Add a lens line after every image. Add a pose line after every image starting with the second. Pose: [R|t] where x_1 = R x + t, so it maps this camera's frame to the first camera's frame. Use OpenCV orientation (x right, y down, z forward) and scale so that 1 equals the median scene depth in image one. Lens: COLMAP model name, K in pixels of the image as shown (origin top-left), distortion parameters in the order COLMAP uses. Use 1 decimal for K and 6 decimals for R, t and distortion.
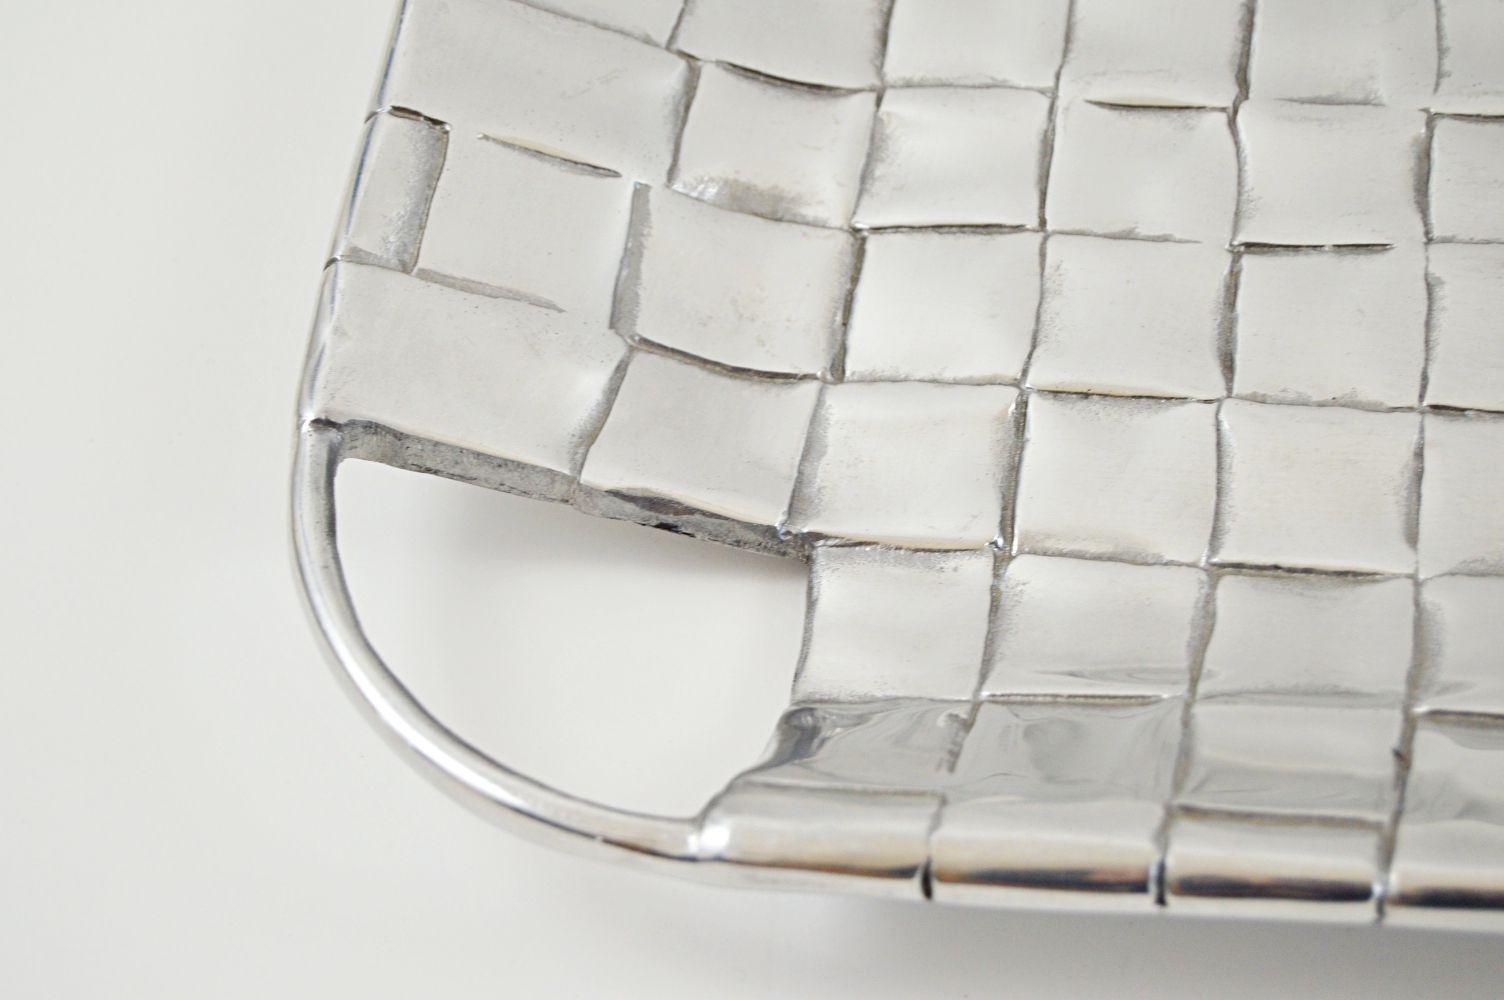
lens RADIAL K [[3489.3, 0, 754.8], [0, 3489.3, 498.3], [0, 0, 1]] dist [0.010114, 0.000000]
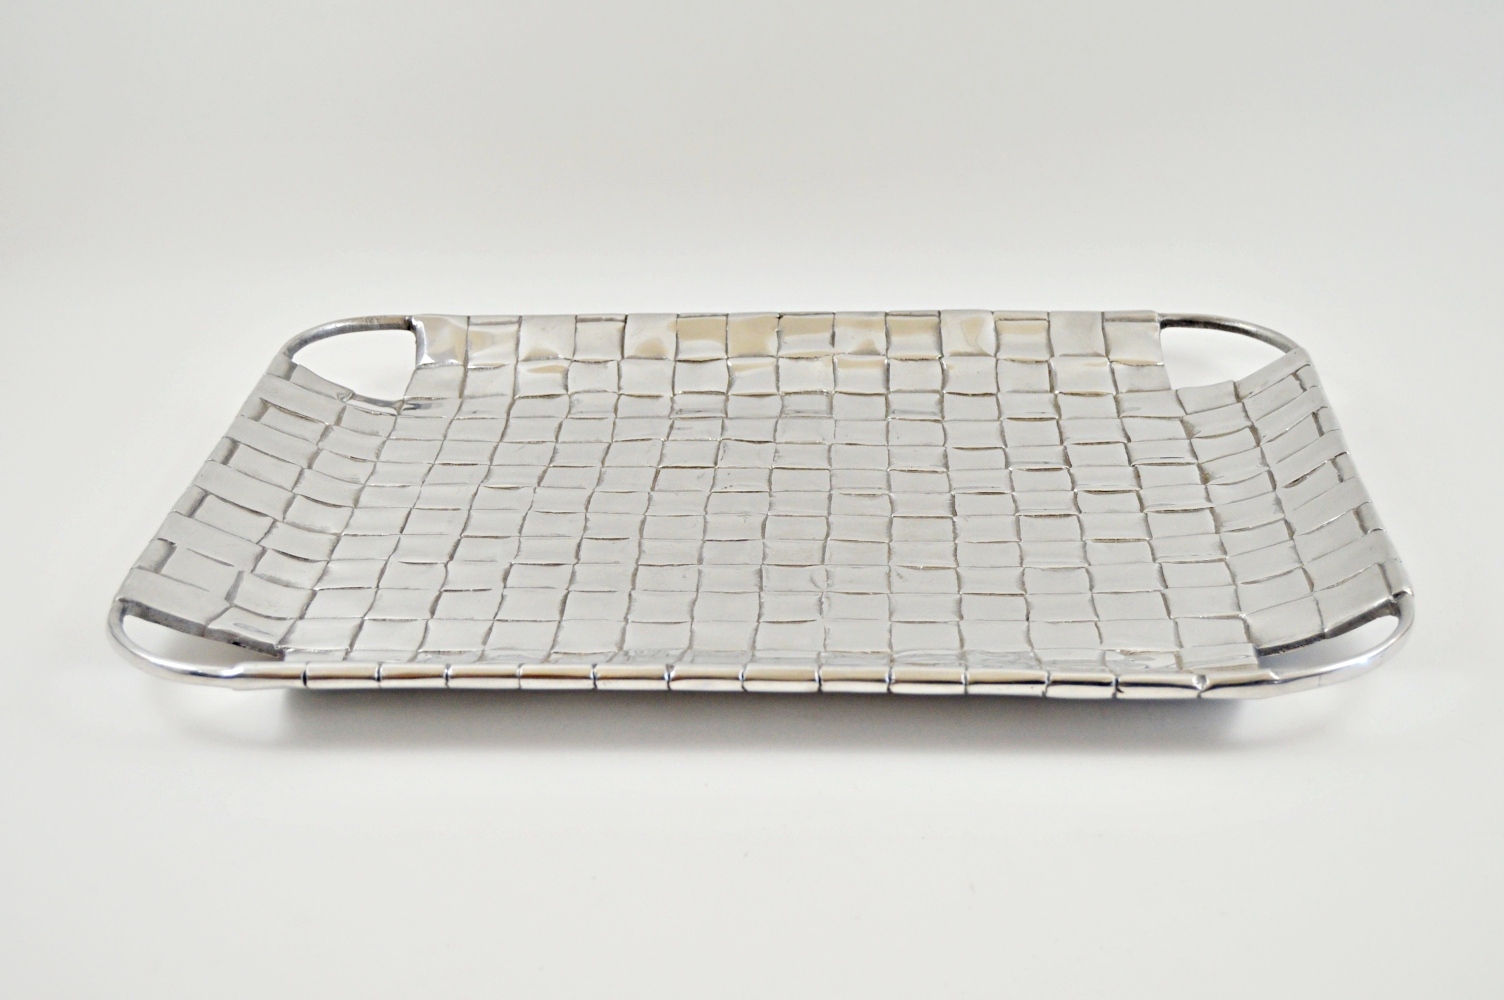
lens RADIAL K [[2277.7, 0, 756.9], [0, 2277.7, 498.0], [0, 0, 1]] dist [-0.035663, 0.000000]
pose [[0.990980, 0.051099, 0.123885, 0.166688], [0.018500, 0.863430, -0.504129, 0.878052], [-0.132726, 0.501873, 0.854697, -0.765330]]
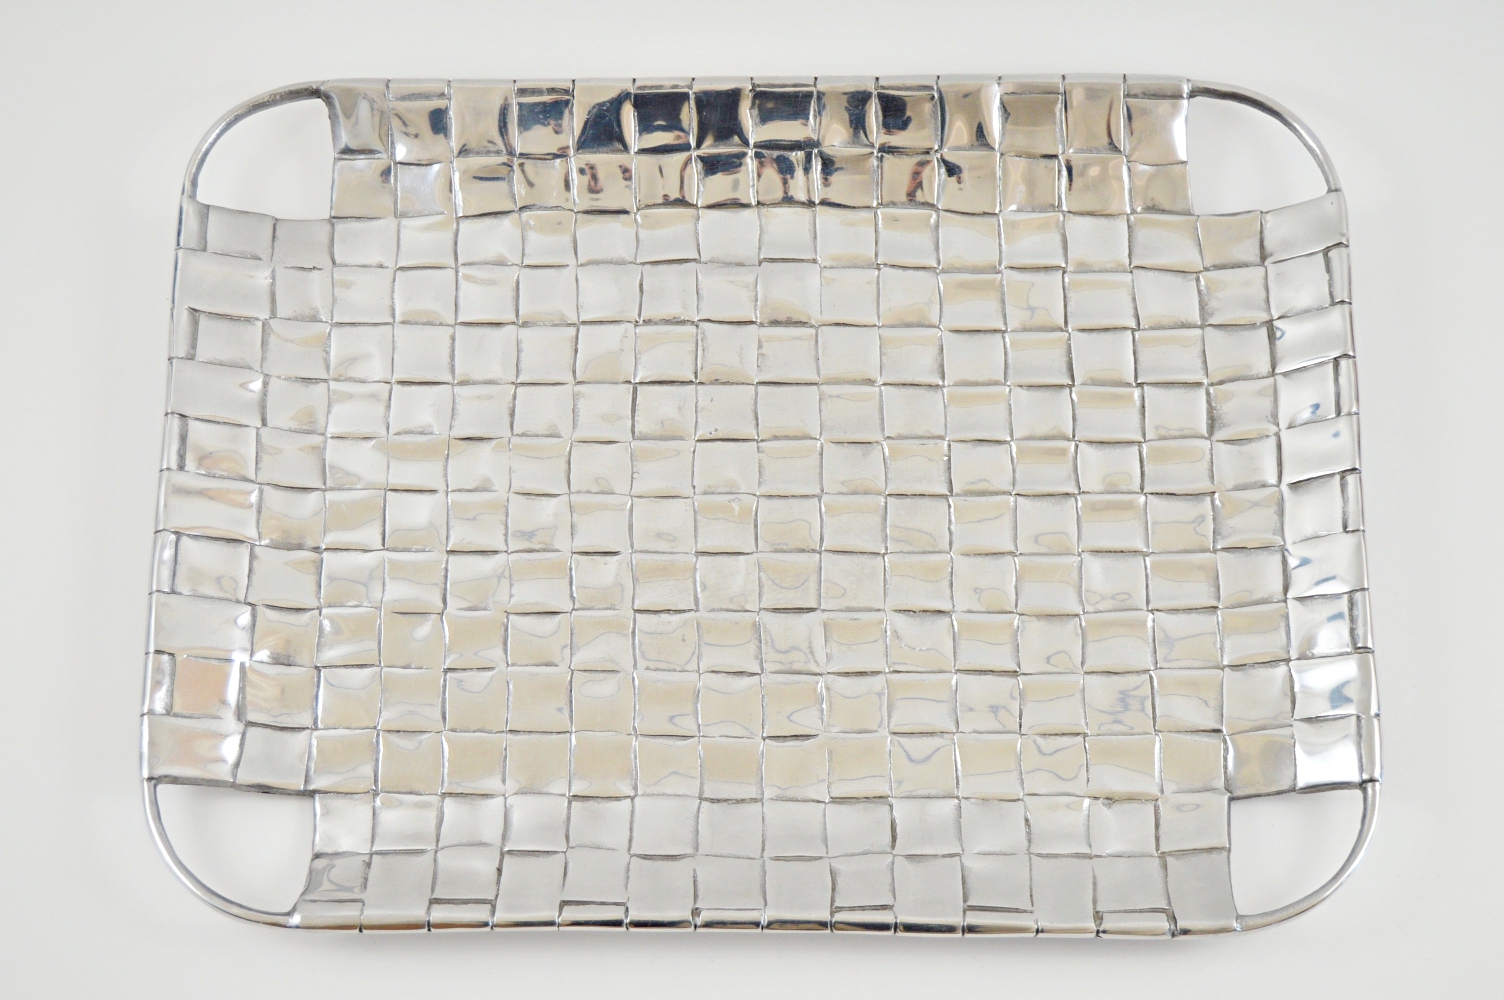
lens RADIAL K [[2907.3, 0, 753.0], [0, 2907.3, 498.5], [0, 0, 1]] dist [0.005493, 0.000000]
pose [[0.981669, -0.101917, 0.161054, 0.010108], [0.052038, 0.956236, 0.287931, -0.957454], [-0.183351, -0.274272, 0.944011, -1.432466]]
